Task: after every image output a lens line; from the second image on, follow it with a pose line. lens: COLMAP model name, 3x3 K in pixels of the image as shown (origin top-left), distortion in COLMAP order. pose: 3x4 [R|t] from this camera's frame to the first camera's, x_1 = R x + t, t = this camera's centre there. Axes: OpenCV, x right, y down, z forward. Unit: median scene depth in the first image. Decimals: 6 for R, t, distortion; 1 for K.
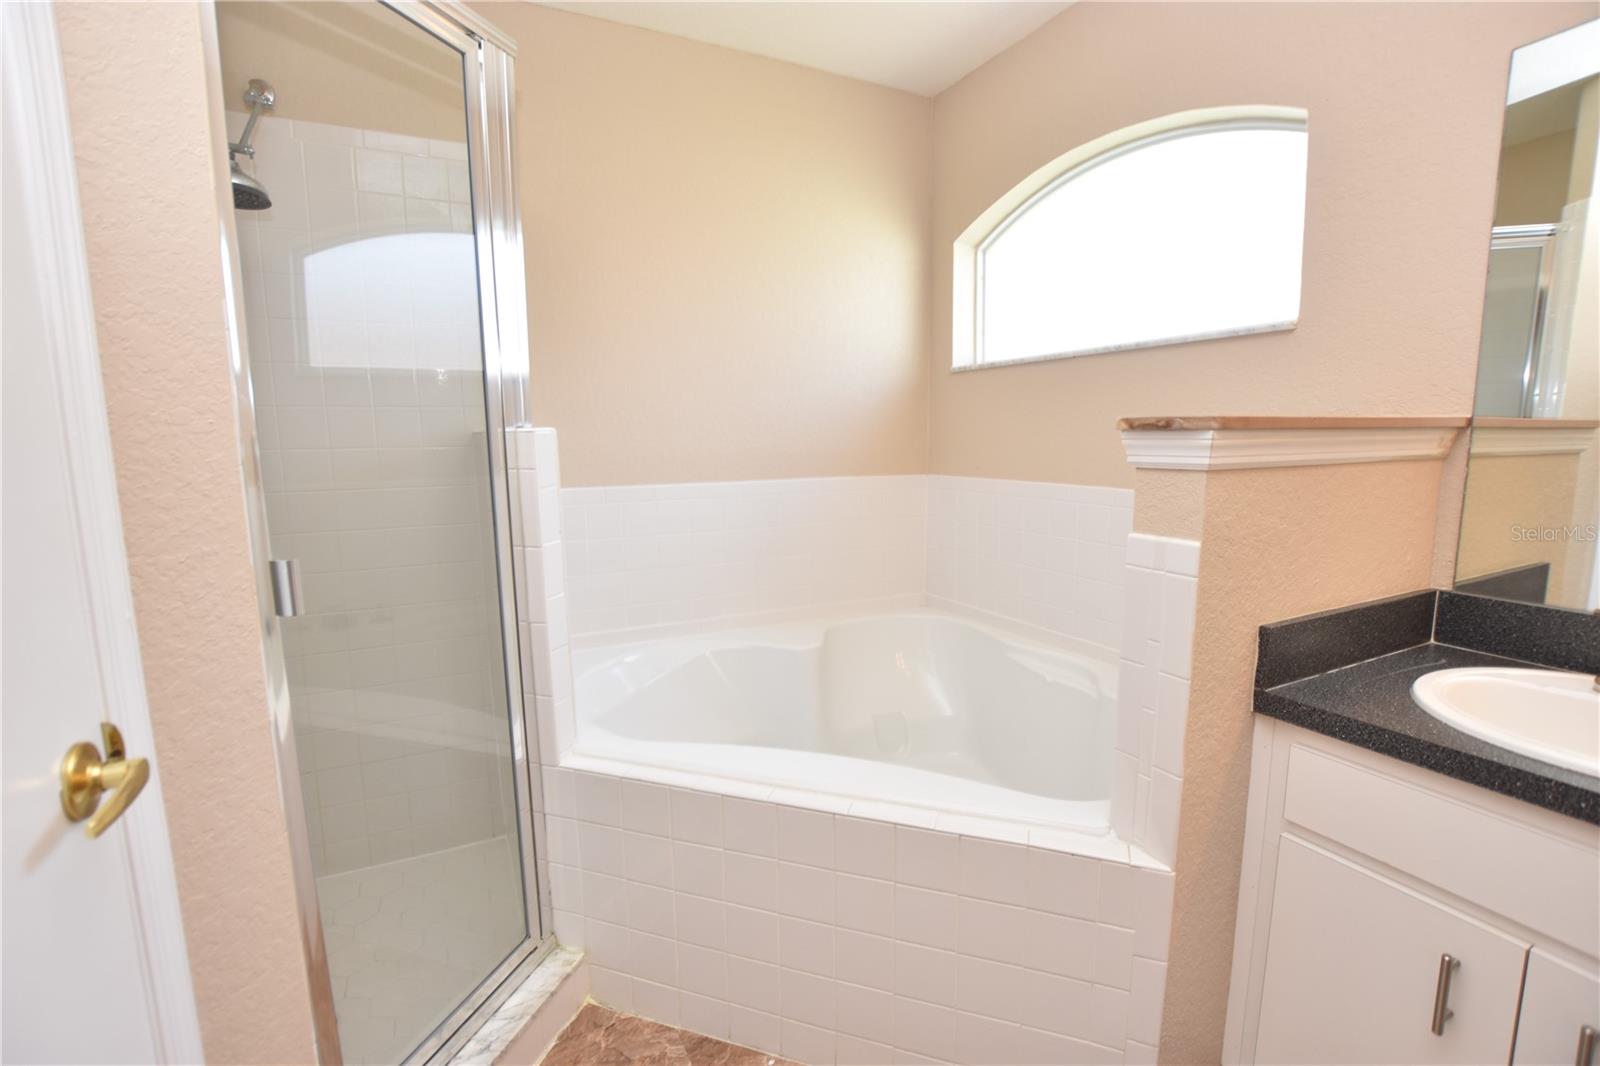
lens RADIAL K [[712.4, 0, 792.3], [0, 712.4, 536.5], [0, 0, 1]] dist [-0.034730, 0.008259]
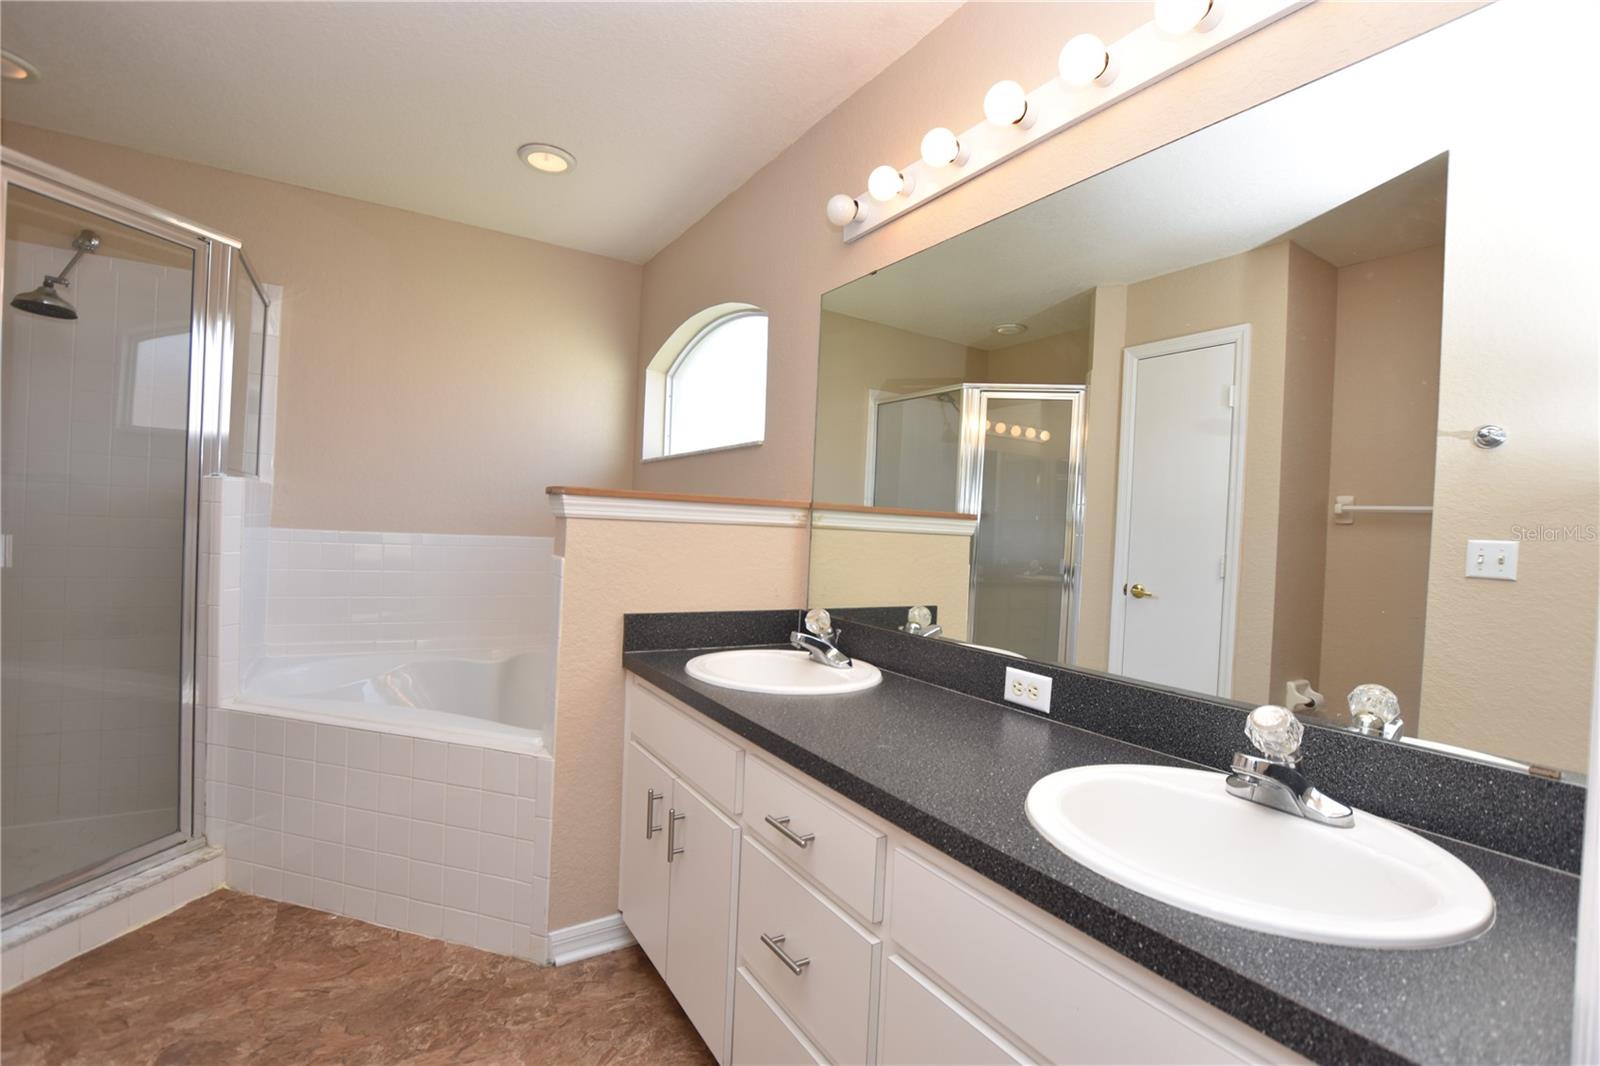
lens RADIAL K [[712.4, 0, 792.3], [0, 712.4, 536.5], [0, 0, 1]] dist [-0.034730, 0.008259]
pose [[0.994080, 0.053836, 0.094374, 0.660761], [-0.041461, 0.990842, -0.128500, 0.107846], [-0.100428, 0.123827, 0.987209, -0.552502]]
